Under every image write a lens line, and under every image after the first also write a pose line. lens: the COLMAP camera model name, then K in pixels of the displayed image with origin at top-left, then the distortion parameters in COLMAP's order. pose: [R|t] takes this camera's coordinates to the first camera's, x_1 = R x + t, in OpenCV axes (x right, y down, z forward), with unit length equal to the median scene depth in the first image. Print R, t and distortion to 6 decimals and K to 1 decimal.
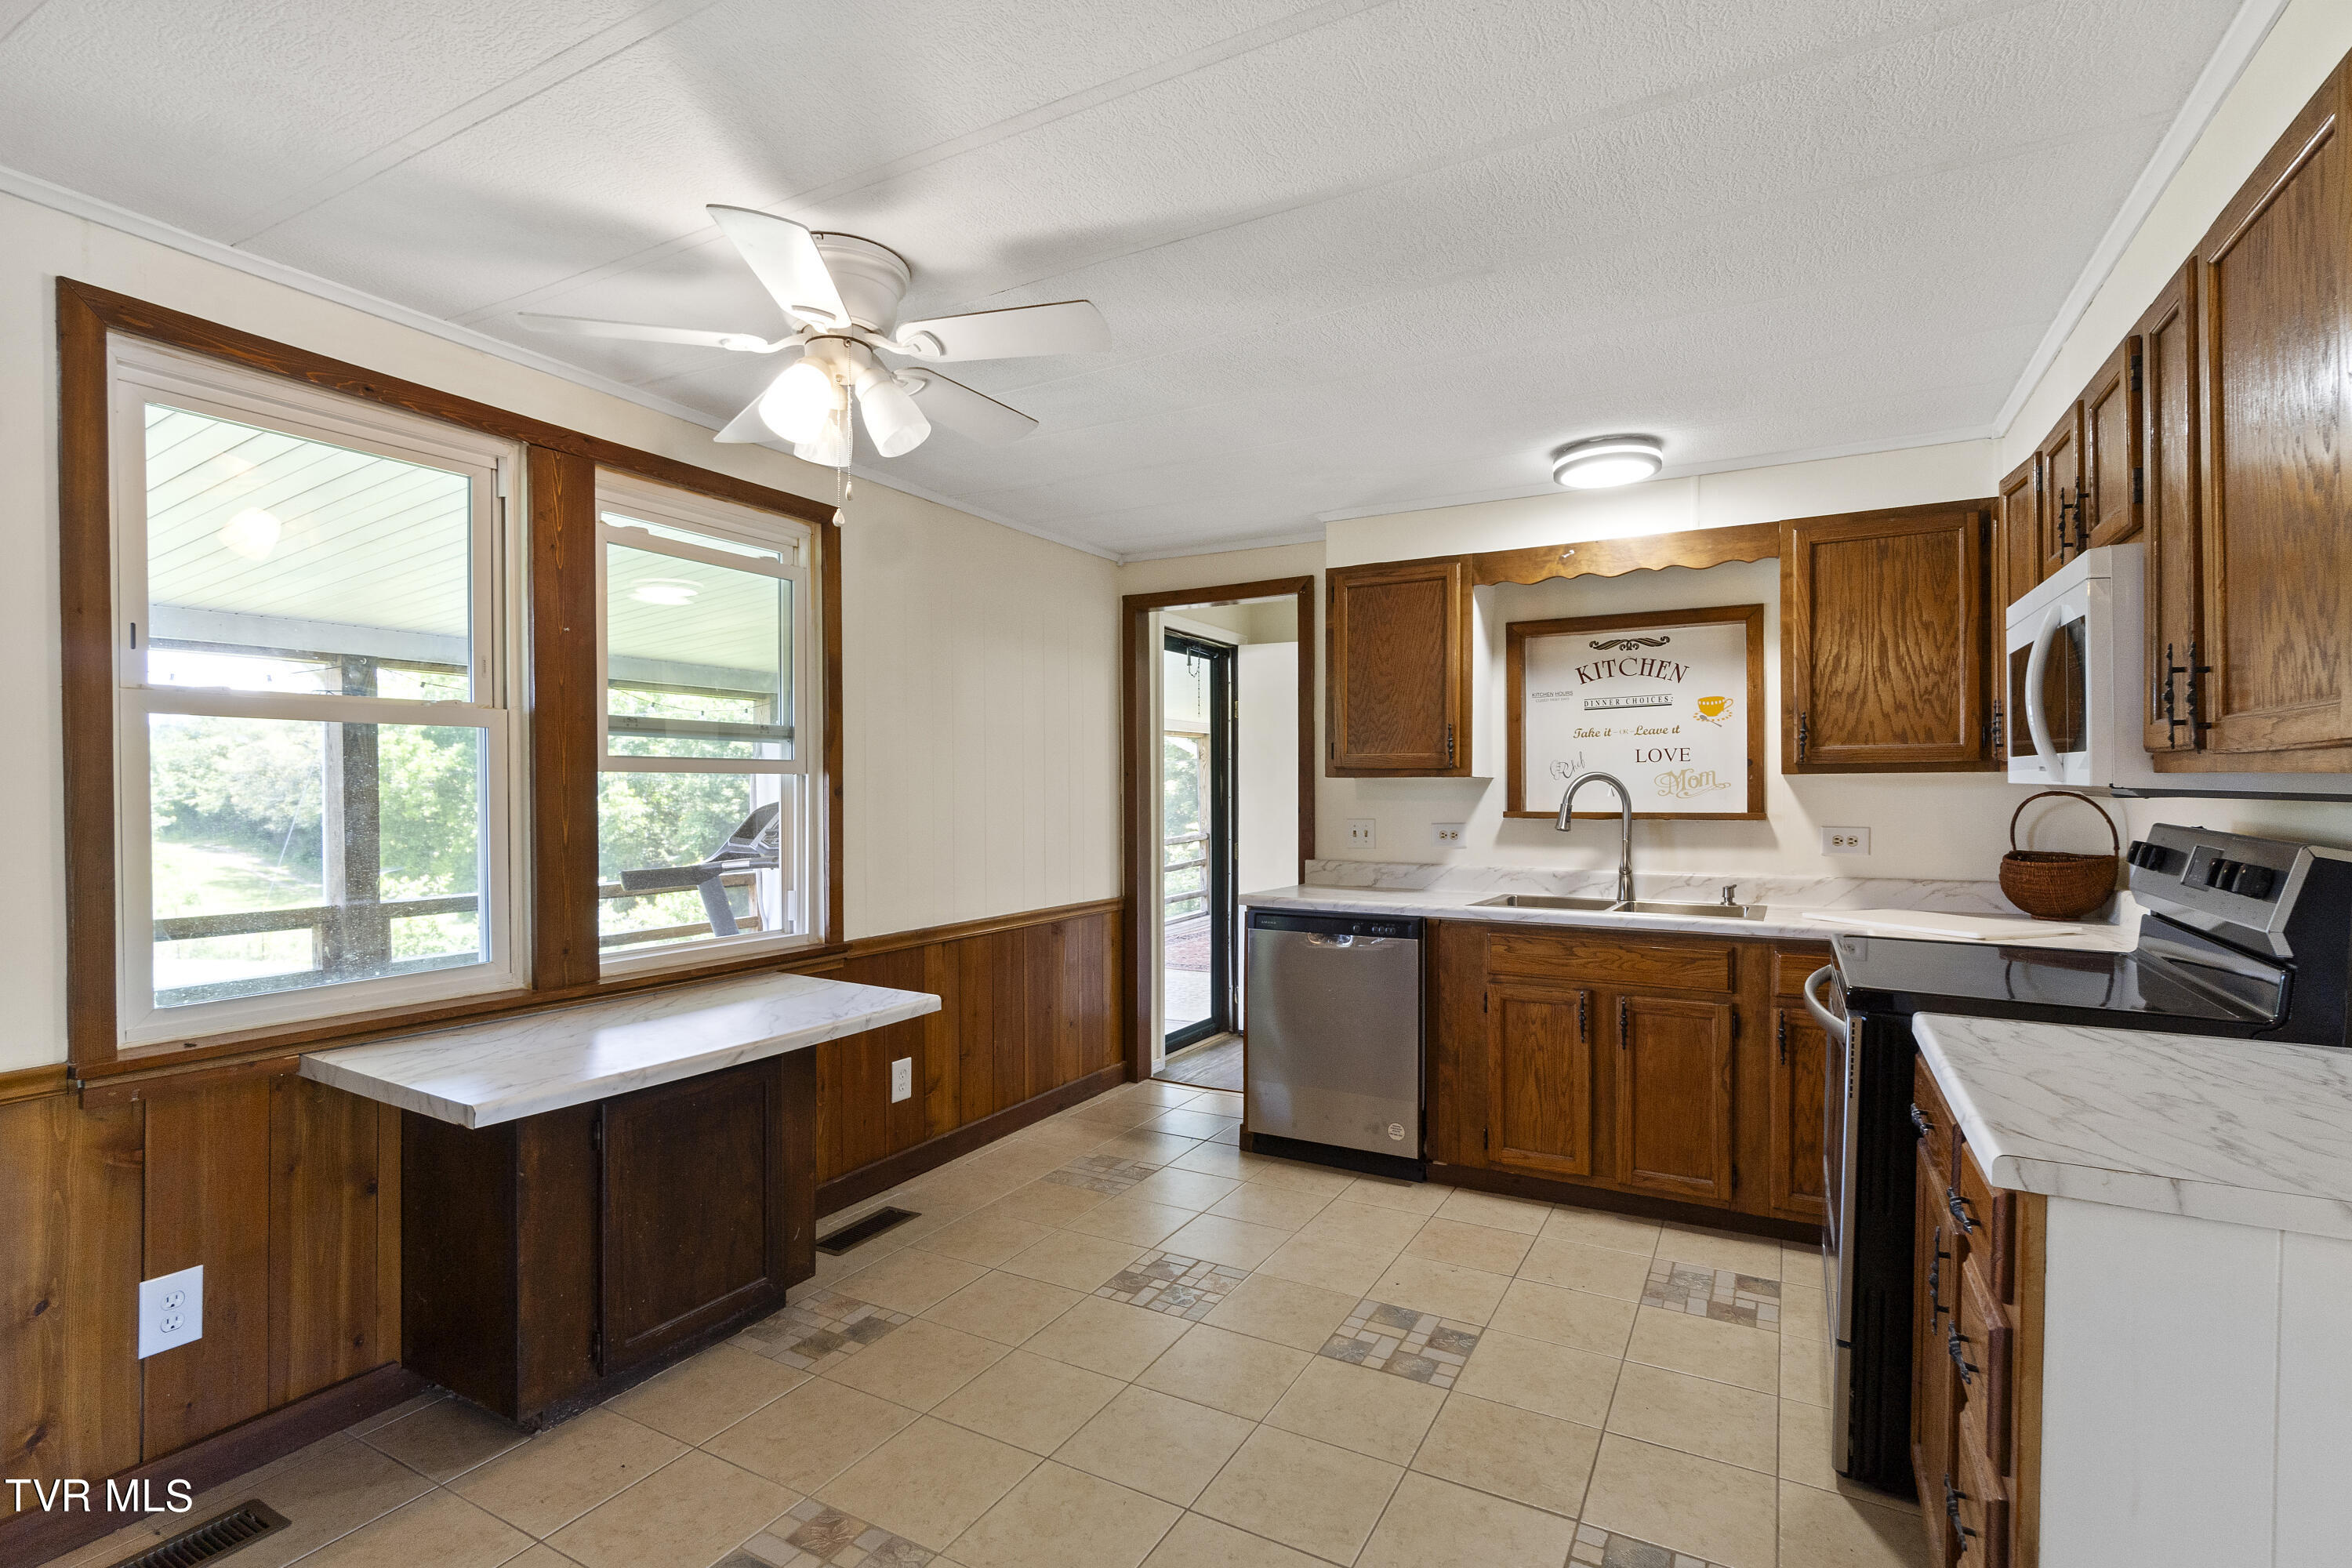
lens RADIAL K [[1116.7, 0, 1175.9], [0, 1116.7, 796.1], [0, 0, 1]] dist [-0.000375, 0.000341]
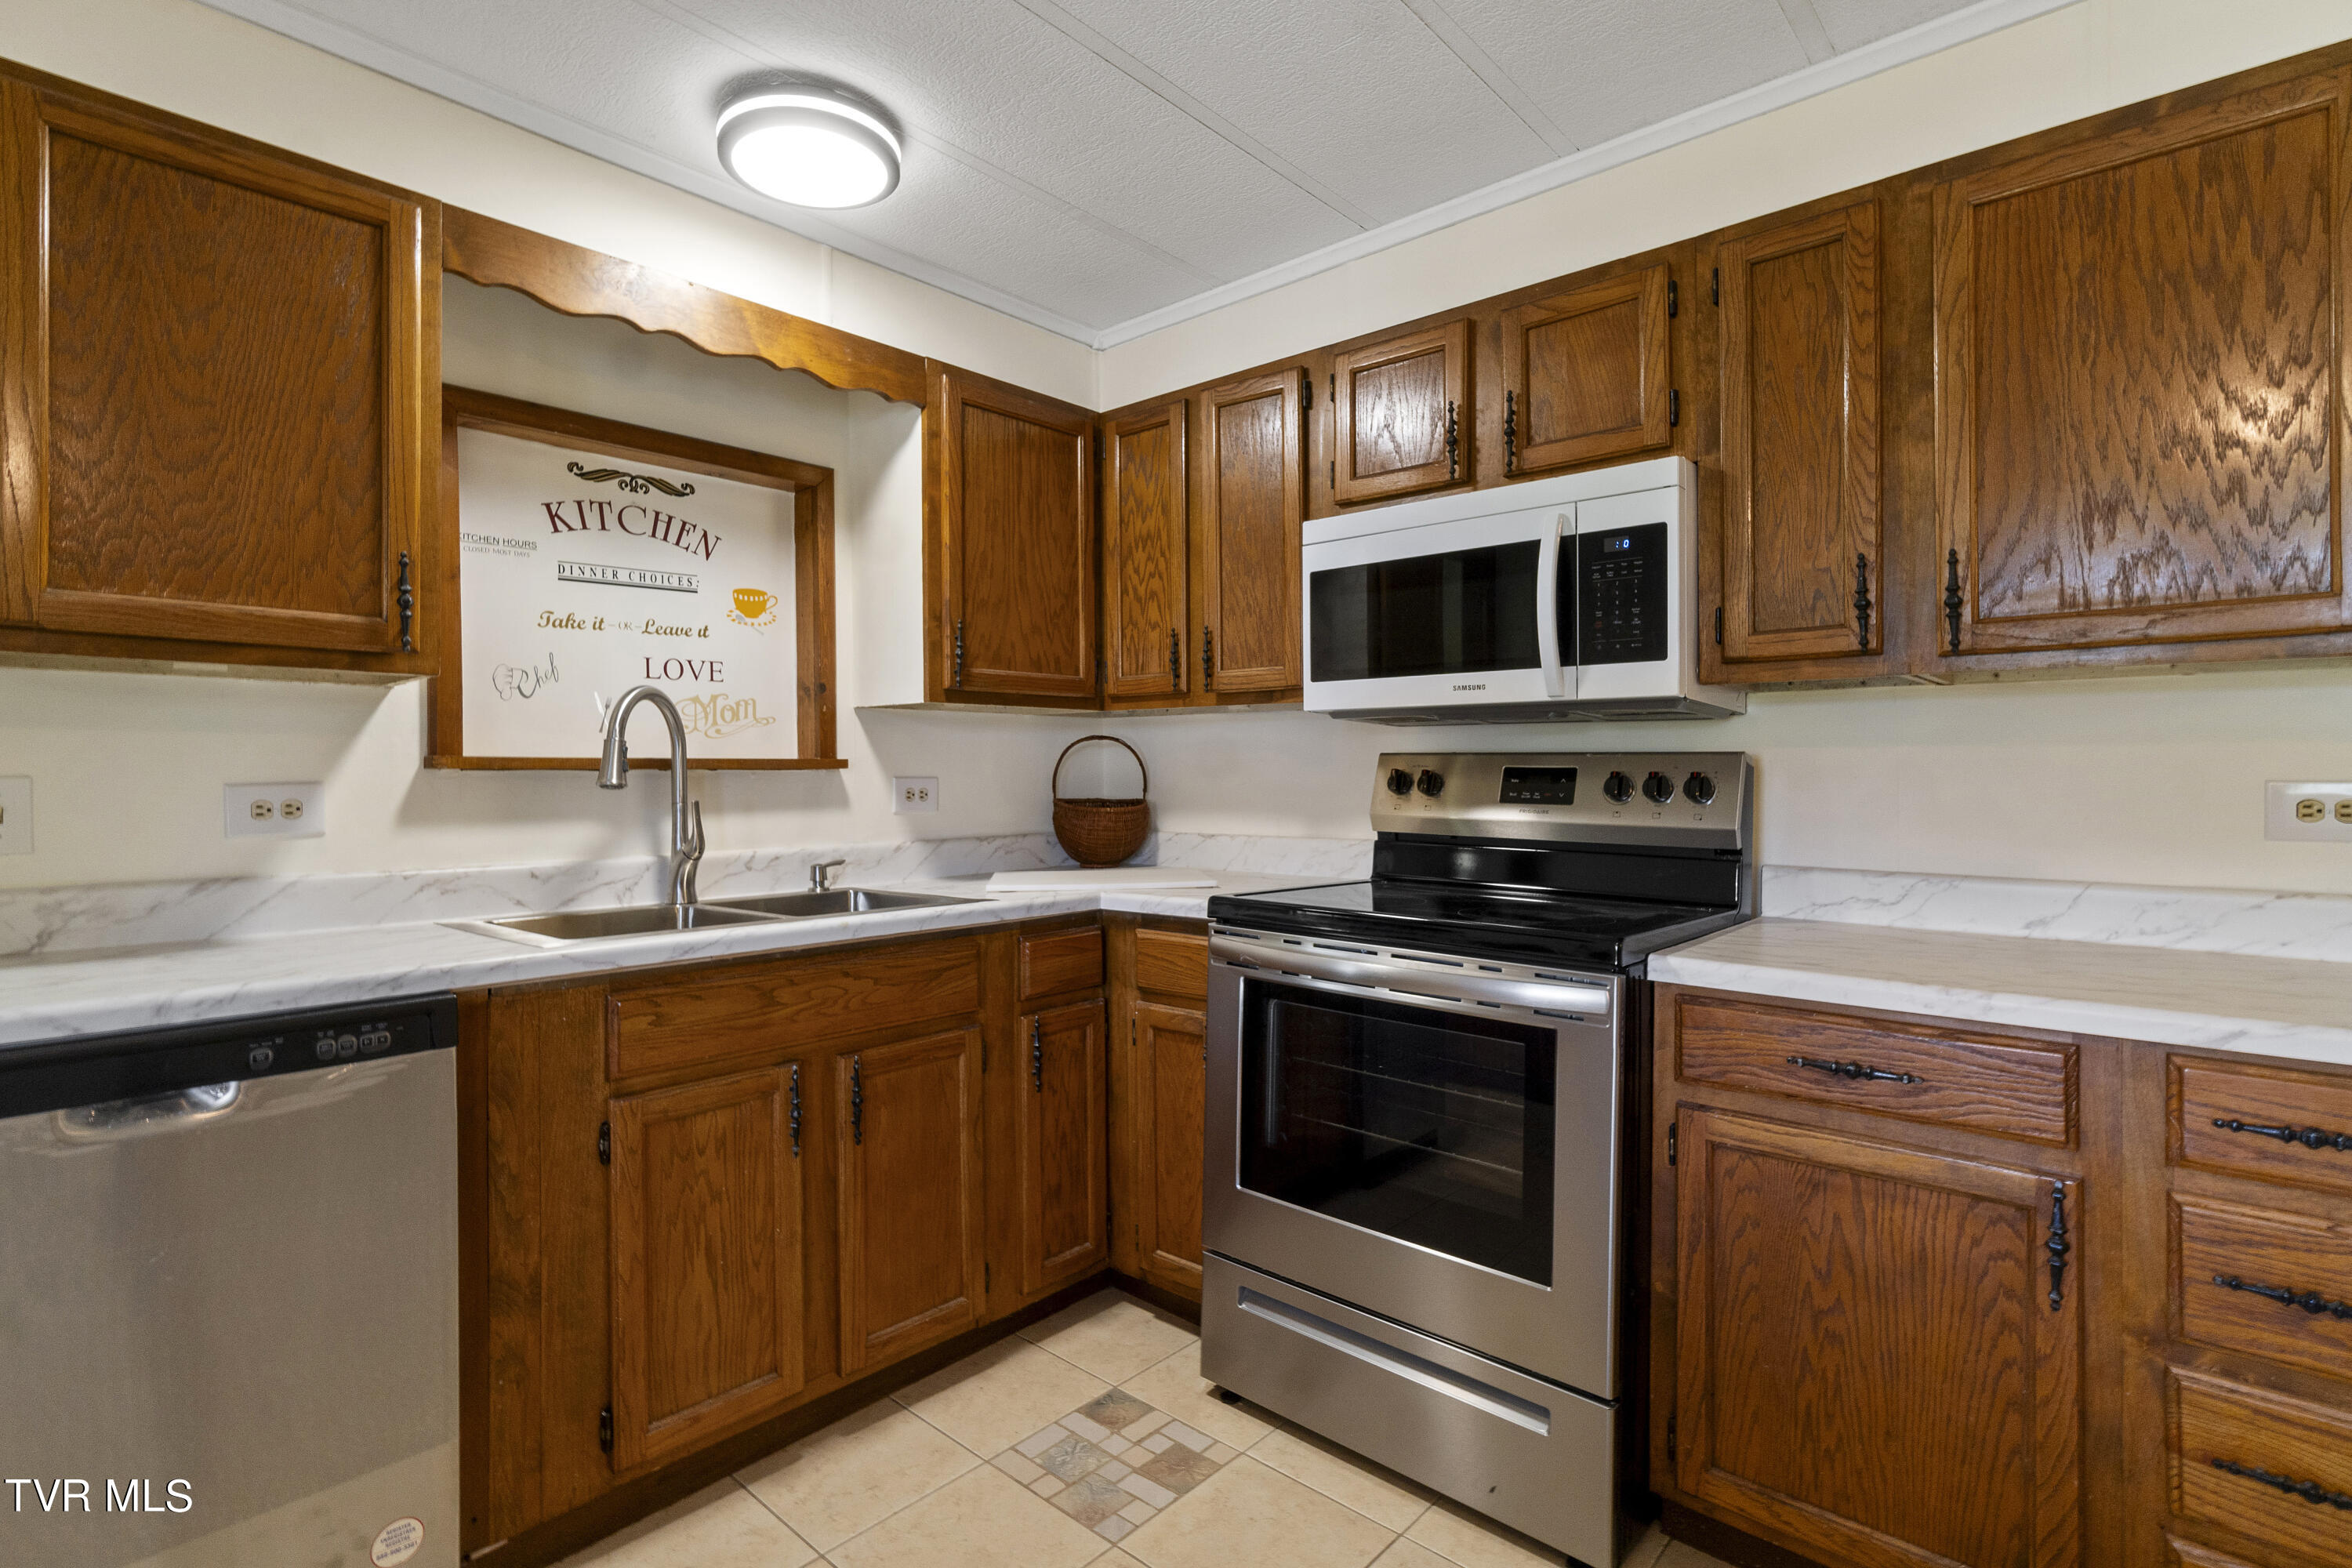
lens RADIAL K [[1120.1, 0, 1174.4], [0, 1120.1, 771.8], [0, 0, 1]] dist [-0.001626, -0.000793]
pose [[0.224768, 0.004611, 0.974401, -0.135778], [0.010708, 0.999917, -0.007202, 0.032431], [-0.974353, 0.012053, 0.224700, 0.660564]]
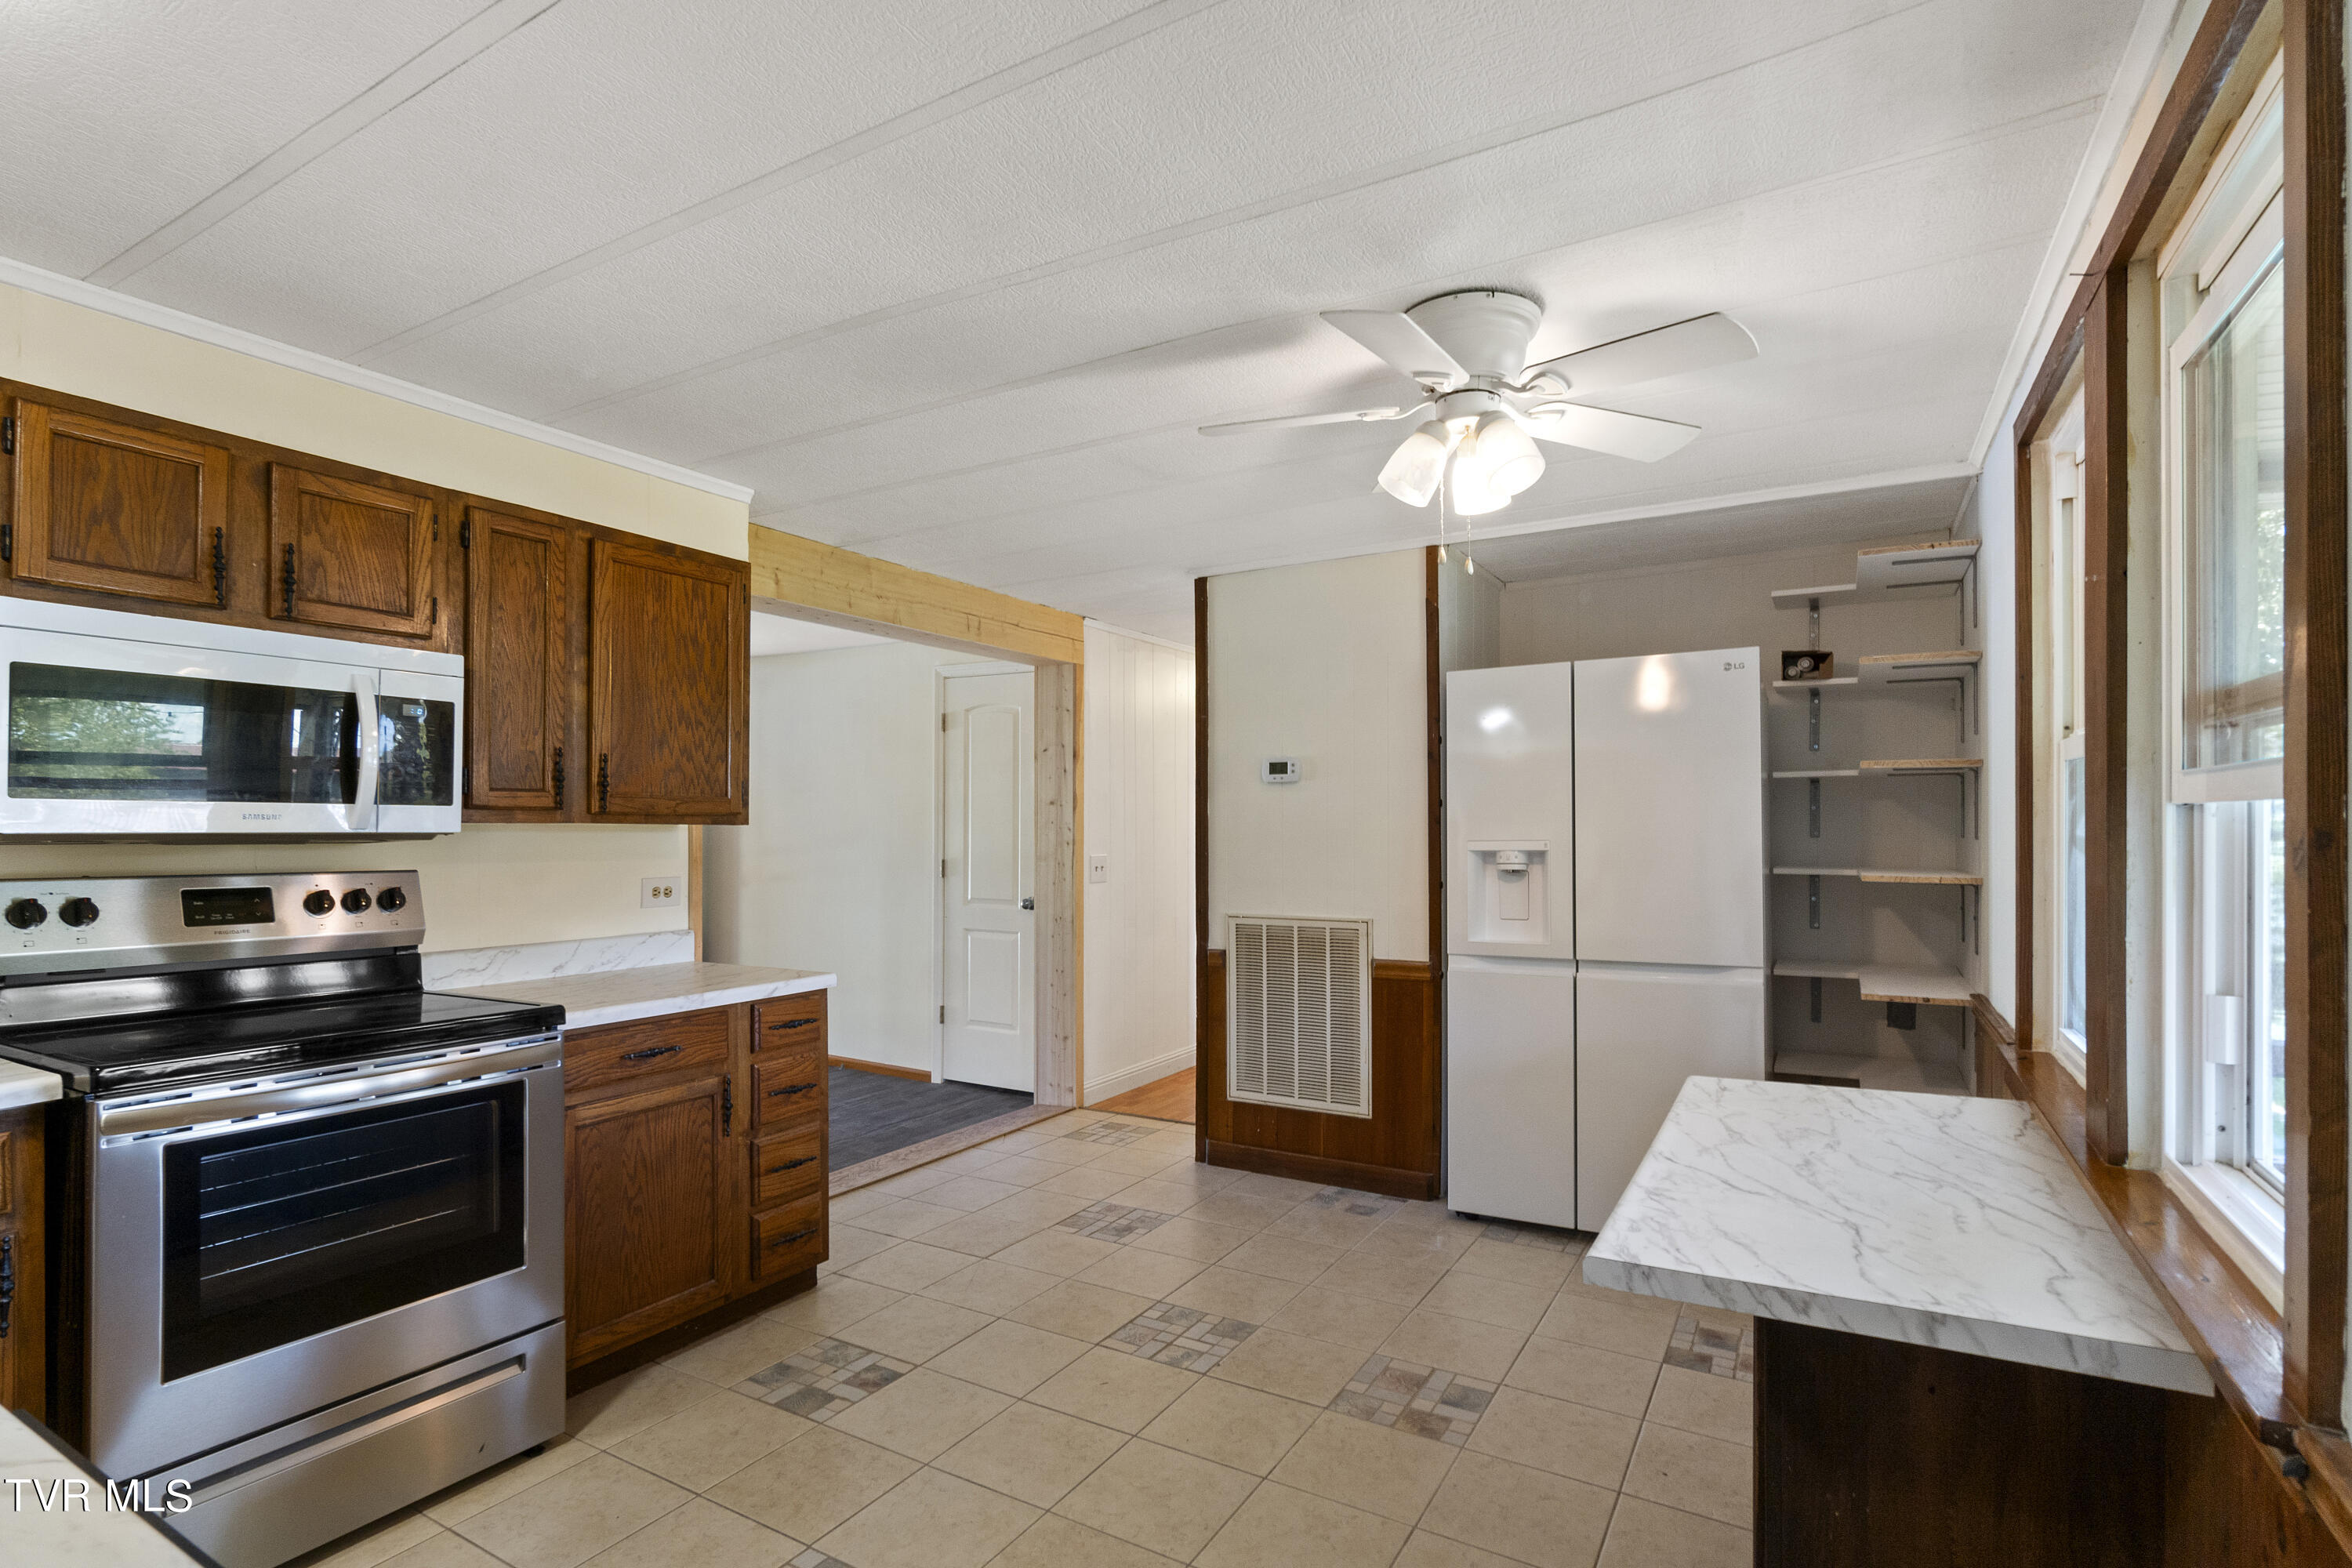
lens RADIAL K [[1127.6, 0, 1165.5], [0, 1127.6, 819.8], [0, 0, 1]] dist [-0.000898, -0.000125]
pose [[-0.999646, 0.002673, 0.026457, -0.034079], [0.002874, 0.999967, 0.007580, -0.018271], [-0.026436, 0.007653, -0.999621, 1.266170]]
